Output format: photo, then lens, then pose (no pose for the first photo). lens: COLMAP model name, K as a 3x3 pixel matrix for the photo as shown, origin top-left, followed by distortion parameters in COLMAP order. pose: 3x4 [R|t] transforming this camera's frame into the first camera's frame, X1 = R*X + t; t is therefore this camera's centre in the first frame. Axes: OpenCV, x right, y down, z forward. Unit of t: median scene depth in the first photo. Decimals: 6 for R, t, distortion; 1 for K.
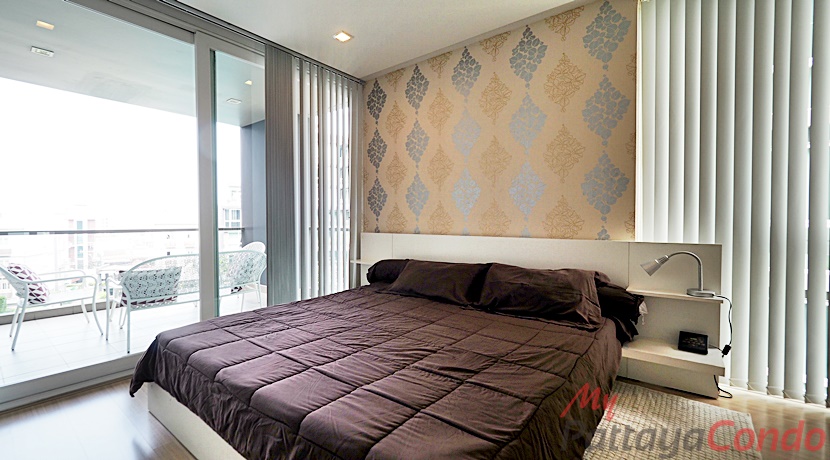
lens RADIAL K [[343.7, 0, 415.0], [0, 343.7, 230.0], [0, 0, 1]] dist [-0.018136, -0.000067]
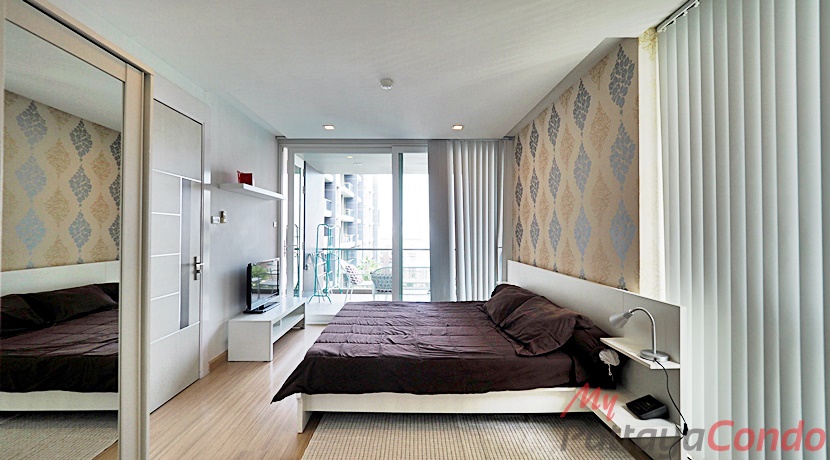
lens RADIAL K [[343.7, 0, 415.0], [0, 343.7, 230.0], [0, 0, 1]] dist [-0.018136, -0.000067]
pose [[0.632948, 0.000010, -0.774195, 0.922503], [-0.025152, 0.999472, -0.020550, -0.097841], [0.773786, 0.032480, 0.632614, -0.078893]]
